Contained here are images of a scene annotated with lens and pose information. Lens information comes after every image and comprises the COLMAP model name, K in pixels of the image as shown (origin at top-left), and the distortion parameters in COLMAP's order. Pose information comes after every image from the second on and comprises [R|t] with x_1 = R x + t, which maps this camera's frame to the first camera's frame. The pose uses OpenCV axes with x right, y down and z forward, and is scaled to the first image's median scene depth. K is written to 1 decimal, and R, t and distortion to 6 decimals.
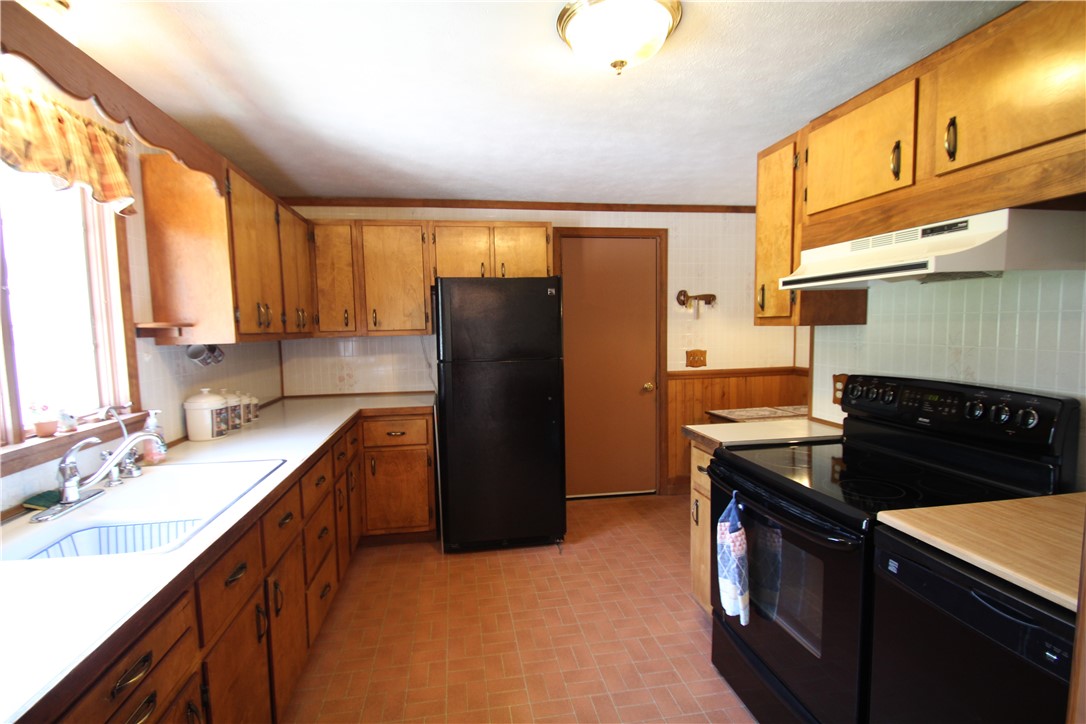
lens RADIAL K [[507.4, 0, 536.1], [0, 507.4, 366.2], [0, 0, 1]] dist [0.005663, -0.013546]
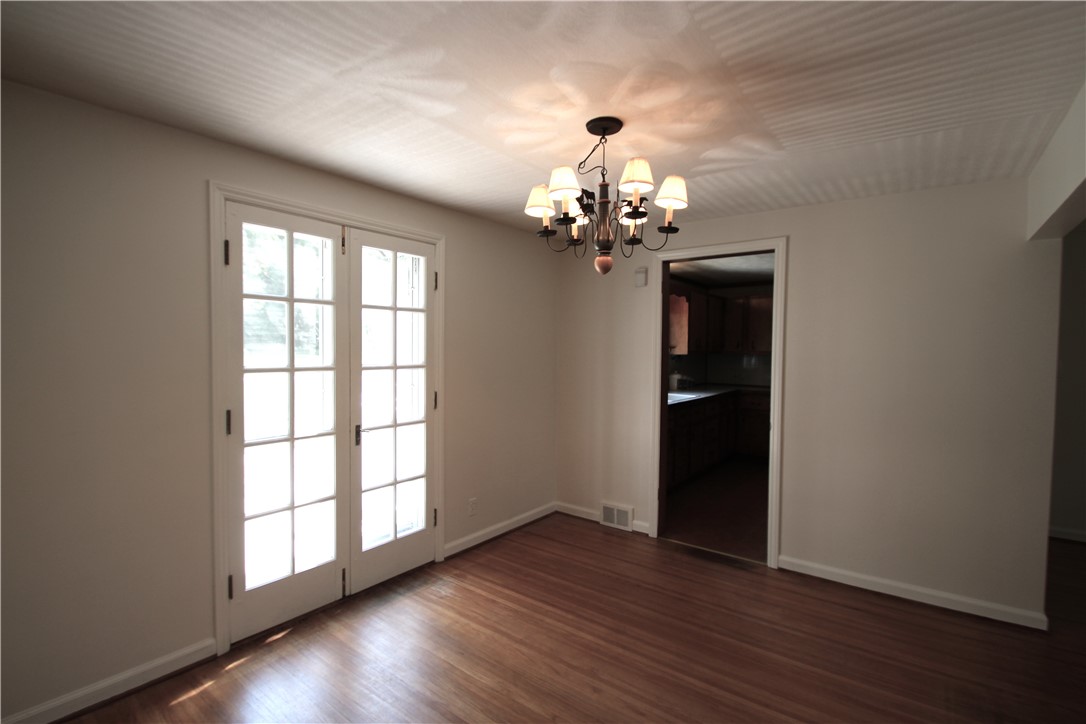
lens RADIAL K [[507.4, 0, 546.1], [0, 507.4, 358.4], [0, 0, 1]] dist [0.005663, -0.013546]
pose [[0.693021, 0.049769, -0.719198, 0.628962], [-0.084596, 0.996336, -0.012570, 0.054153], [0.715937, 0.069552, 0.694692, -1.071167]]
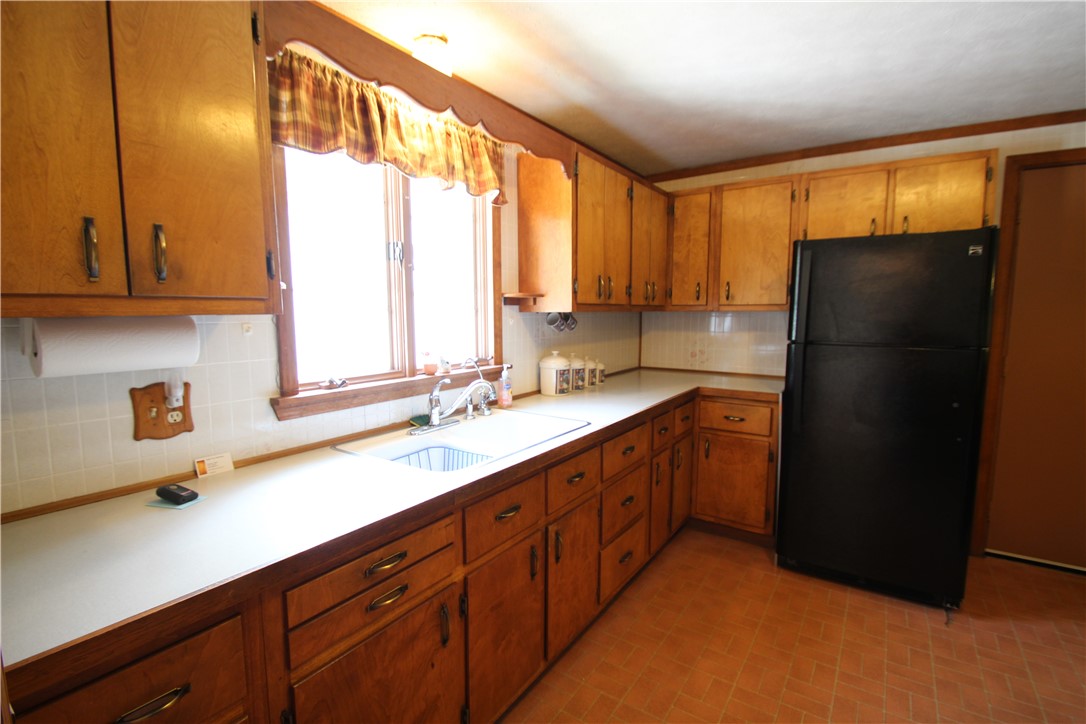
lens RADIAL K [[507.4, 0, 534.3], [0, 507.4, 366.2], [0, 0, 1]] dist [0.005663, -0.013546]
pose [[0.718146, 0.095104, -0.689363, 0.093272], [-0.067029, 0.995465, 0.067506, 0.002272], [0.692657, -0.002272, 0.721264, 0.106023]]
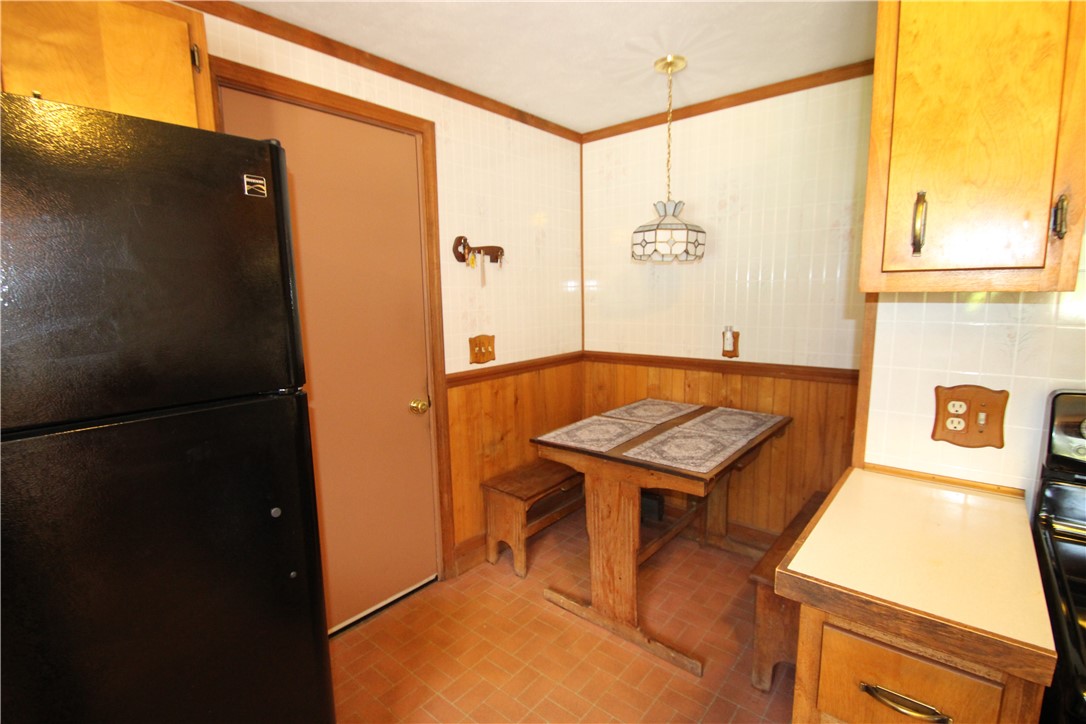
lens RADIAL K [[507.4, 0, 534.9], [0, 507.4, 365.6], [0, 0, 1]] dist [0.005663, -0.013546]
pose [[0.763542, -0.086868, 0.639888, -0.052485], [0.054237, 0.996036, 0.070499, -0.051126], [-0.643476, -0.019124, 0.765227, 0.687583]]
